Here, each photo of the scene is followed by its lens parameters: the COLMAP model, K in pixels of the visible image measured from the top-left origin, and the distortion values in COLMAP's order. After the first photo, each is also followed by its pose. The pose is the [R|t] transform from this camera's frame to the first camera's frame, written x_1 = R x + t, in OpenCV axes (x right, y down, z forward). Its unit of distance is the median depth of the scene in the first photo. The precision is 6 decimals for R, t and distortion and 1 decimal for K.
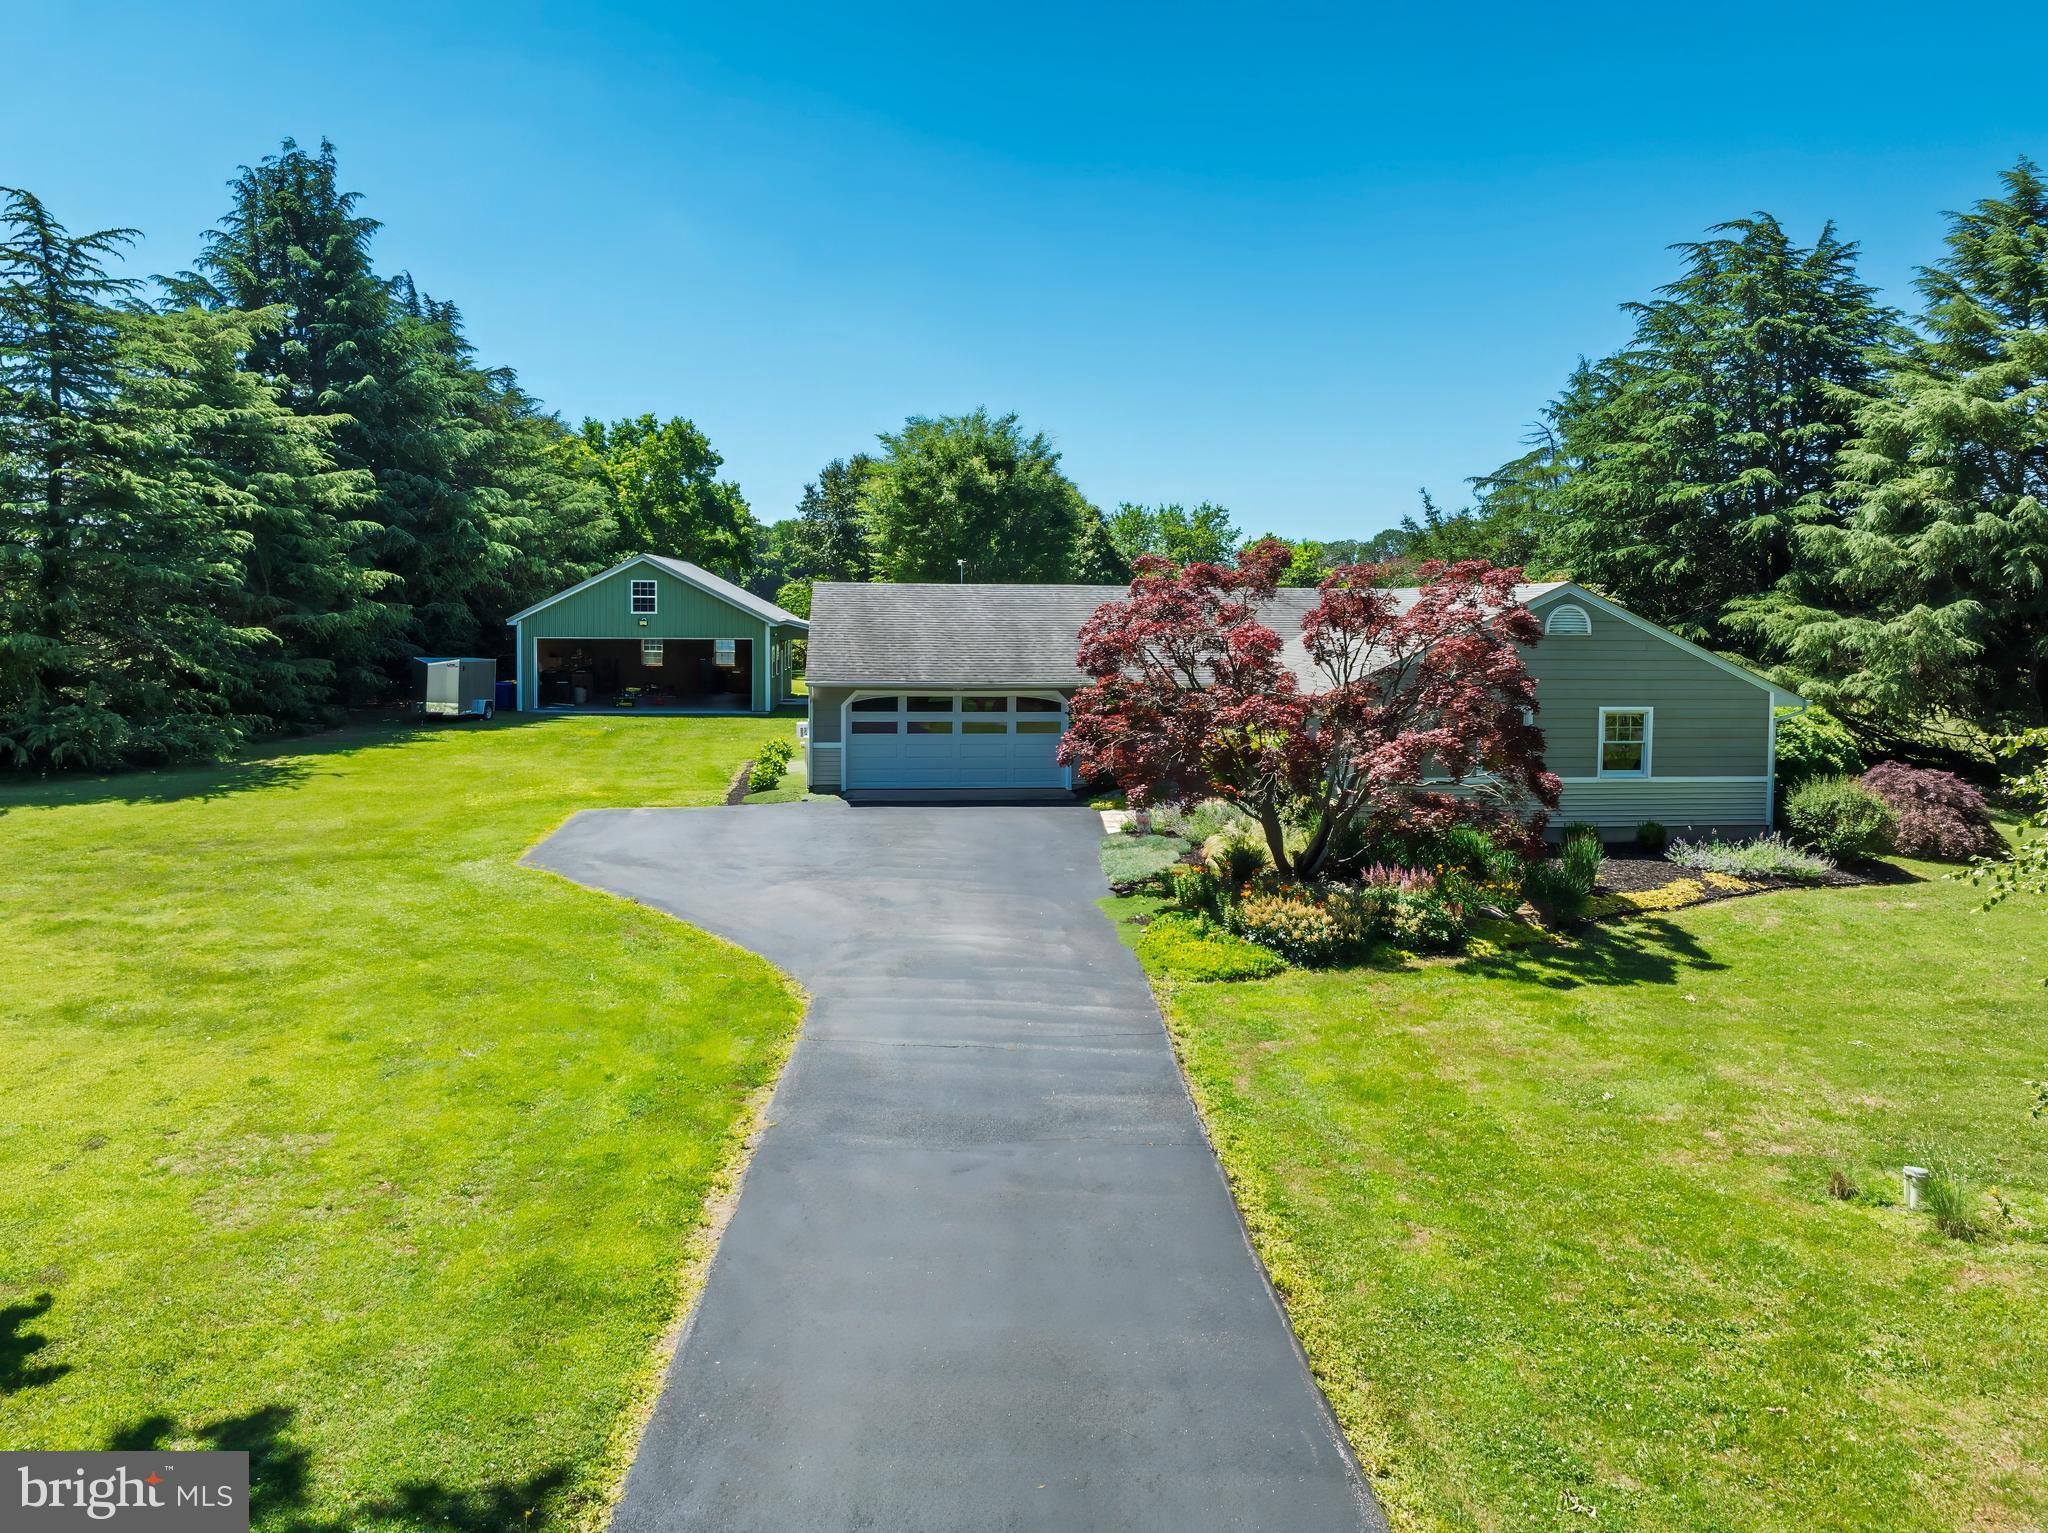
lens RADIAL K [[1463.8, 0, 1000.4], [0, 1463.8, 729.7], [0, 0, 1]] dist [-0.025357, 0.013045]
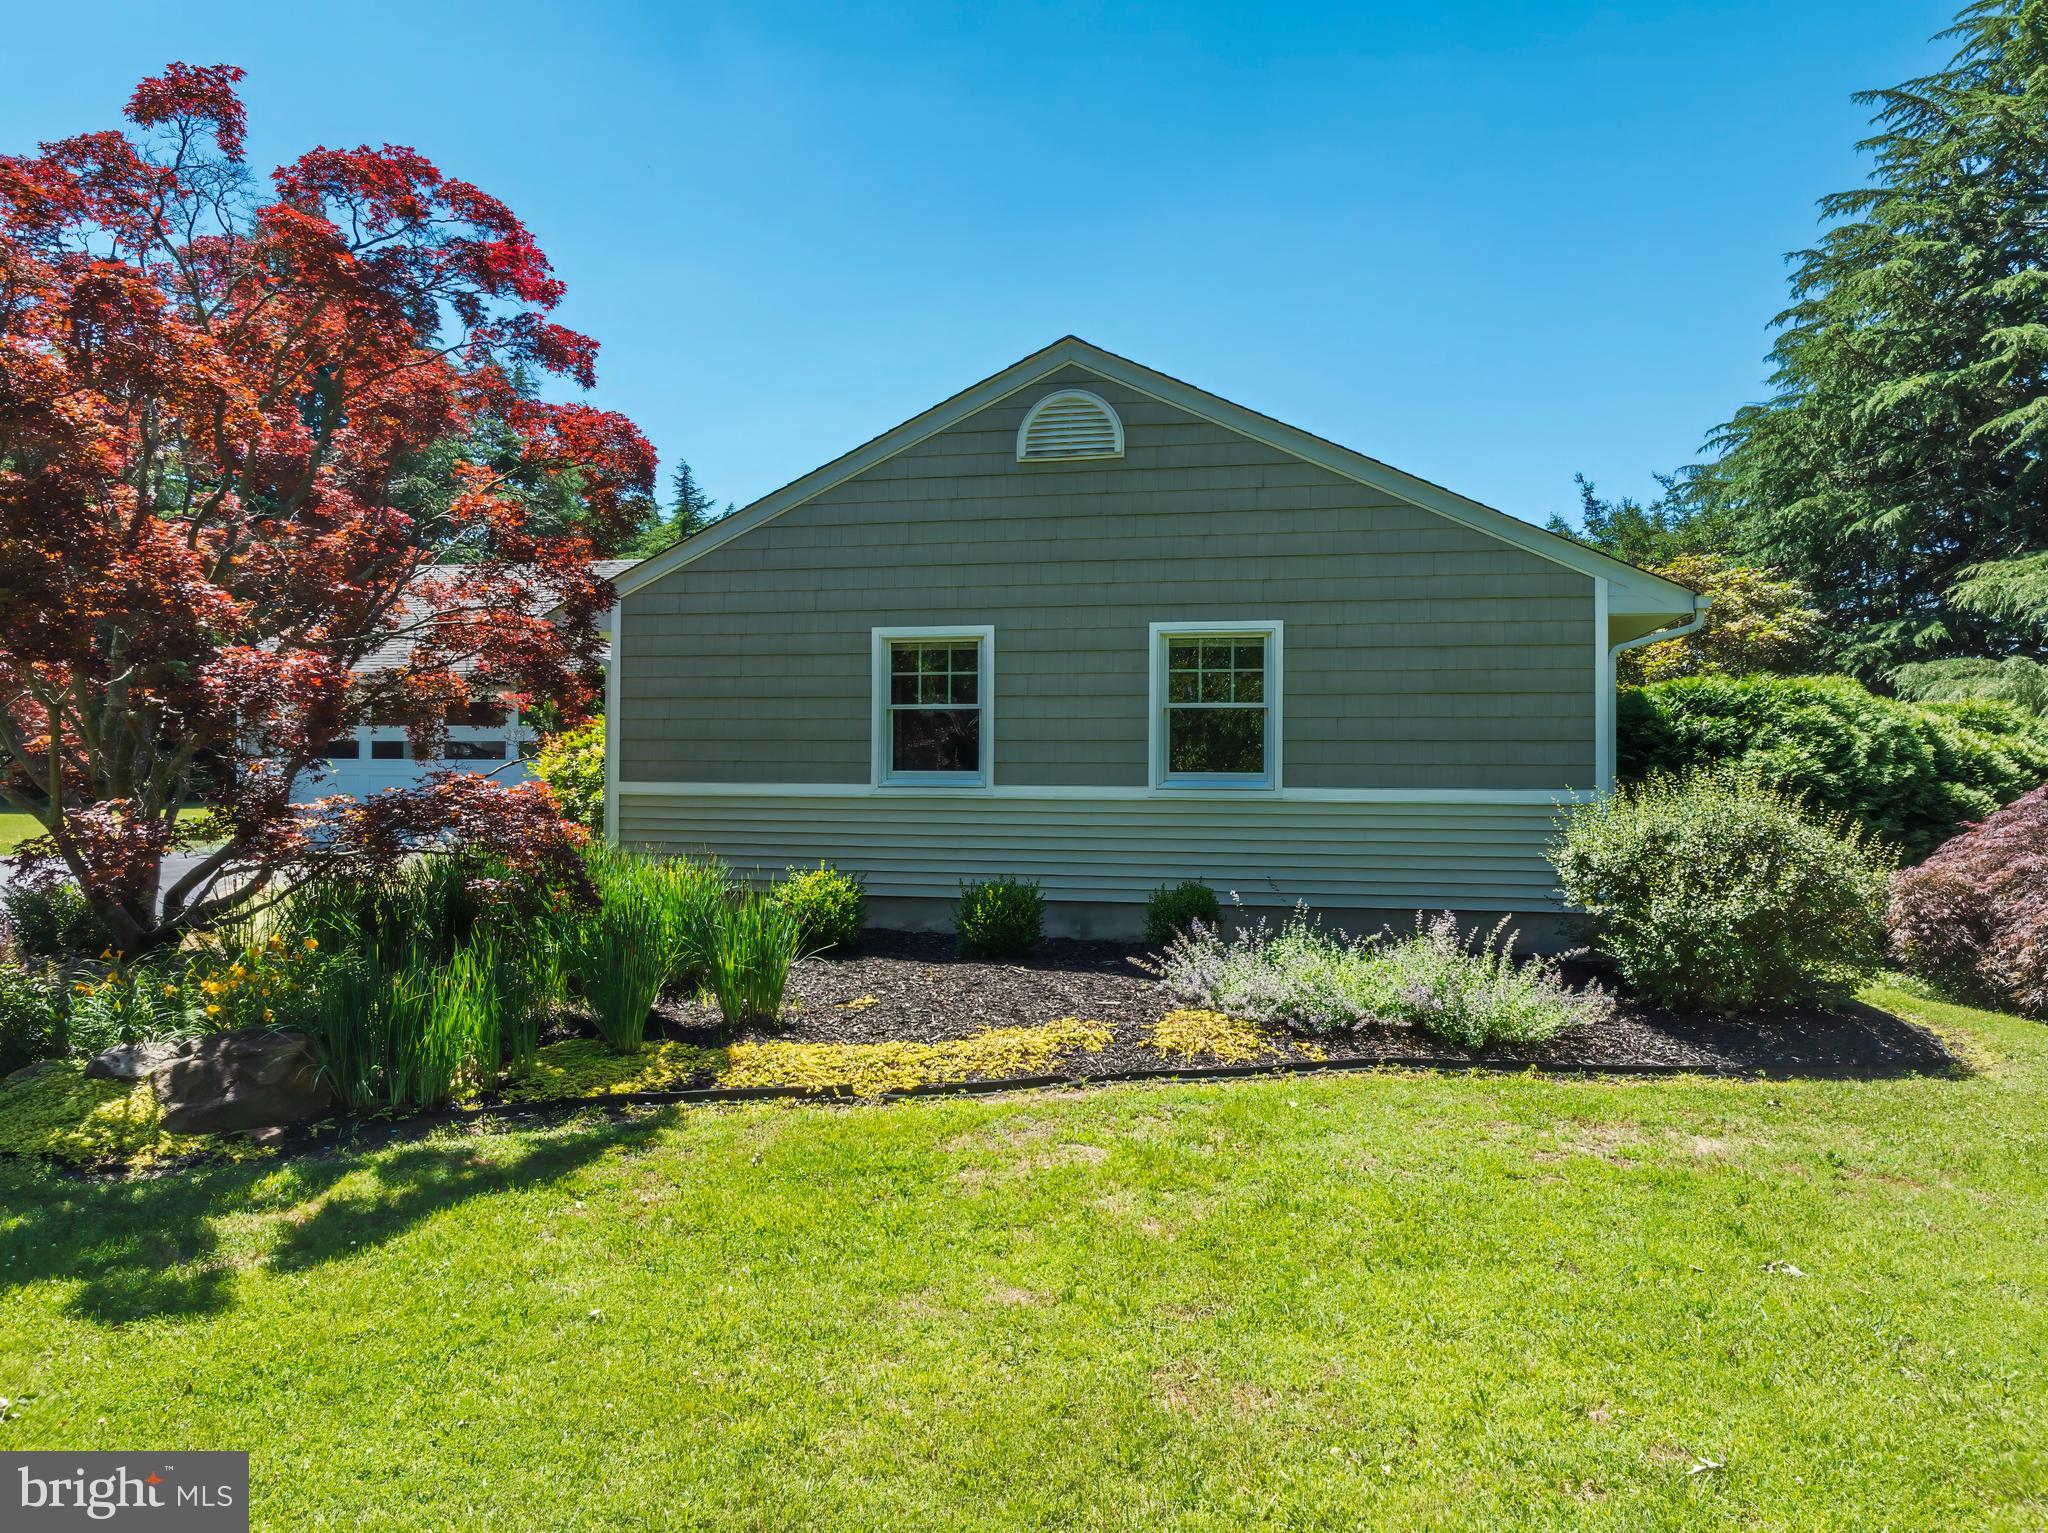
lens RADIAL K [[1463.8, 0, 1024.9], [0, 1463.8, 765.9], [0, 0, 1]] dist [-0.025357, 0.013045]
pose [[0.953763, 0.001393, -0.300556, 0.509390], [-0.025628, 0.996724, -0.076708, 0.061155], [0.299465, 0.080864, 0.950675, 0.584785]]
